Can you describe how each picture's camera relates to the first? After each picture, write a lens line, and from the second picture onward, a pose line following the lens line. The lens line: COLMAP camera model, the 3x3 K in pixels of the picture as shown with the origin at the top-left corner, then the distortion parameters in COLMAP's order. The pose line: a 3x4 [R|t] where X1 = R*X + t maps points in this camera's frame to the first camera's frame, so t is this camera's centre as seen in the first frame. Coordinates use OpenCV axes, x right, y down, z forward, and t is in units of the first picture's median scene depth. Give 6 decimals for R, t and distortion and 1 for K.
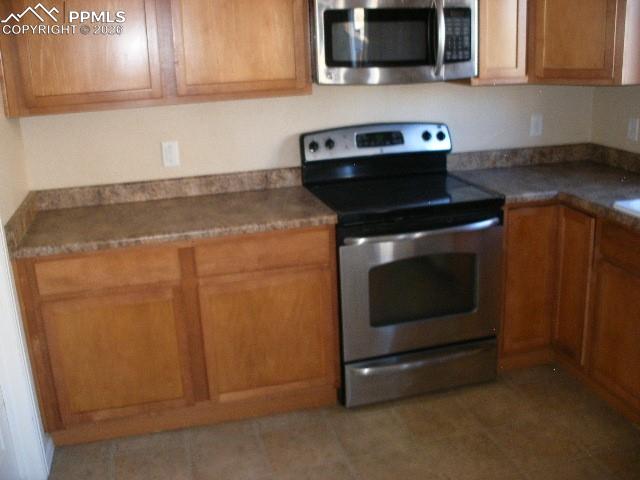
lens RADIAL K [[637.0, 0, 325.0], [0, 637.0, 224.6], [0, 0, 1]] dist [-0.125749, 0.000000]
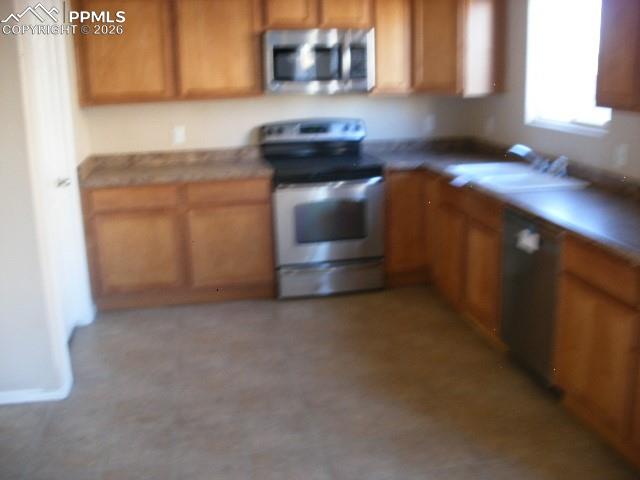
lens RADIAL K [[637.0, 0, 319.2], [0, 637.0, 238.0], [0, 0, 1]] dist [-0.125749, 0.000000]
pose [[0.997193, 0.032342, -0.067523, 0.230268], [-0.033619, 0.999275, -0.017850, 0.165600], [0.066897, 0.020070, 0.997558, -0.563365]]
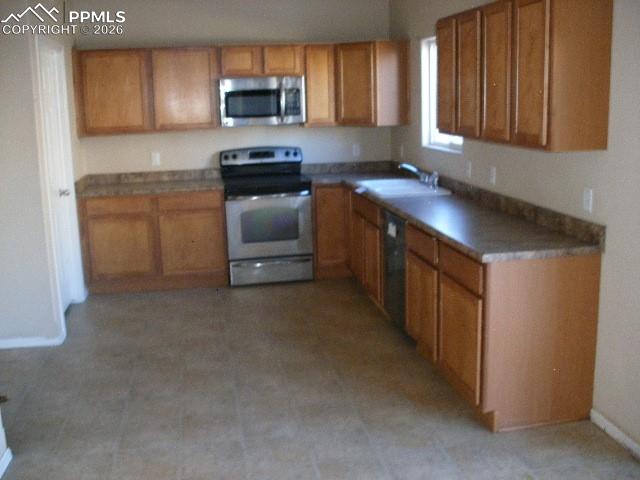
lens RADIAL K [[637.0, 0, 318.7], [0, 637.0, 236.6], [0, 0, 1]] dist [-0.125749, 0.000000]
pose [[0.996348, 0.029748, -0.080033, 0.461938], [-0.035251, 0.997046, -0.068241, 0.262774], [0.077767, 0.070813, 0.994454, -0.980627]]
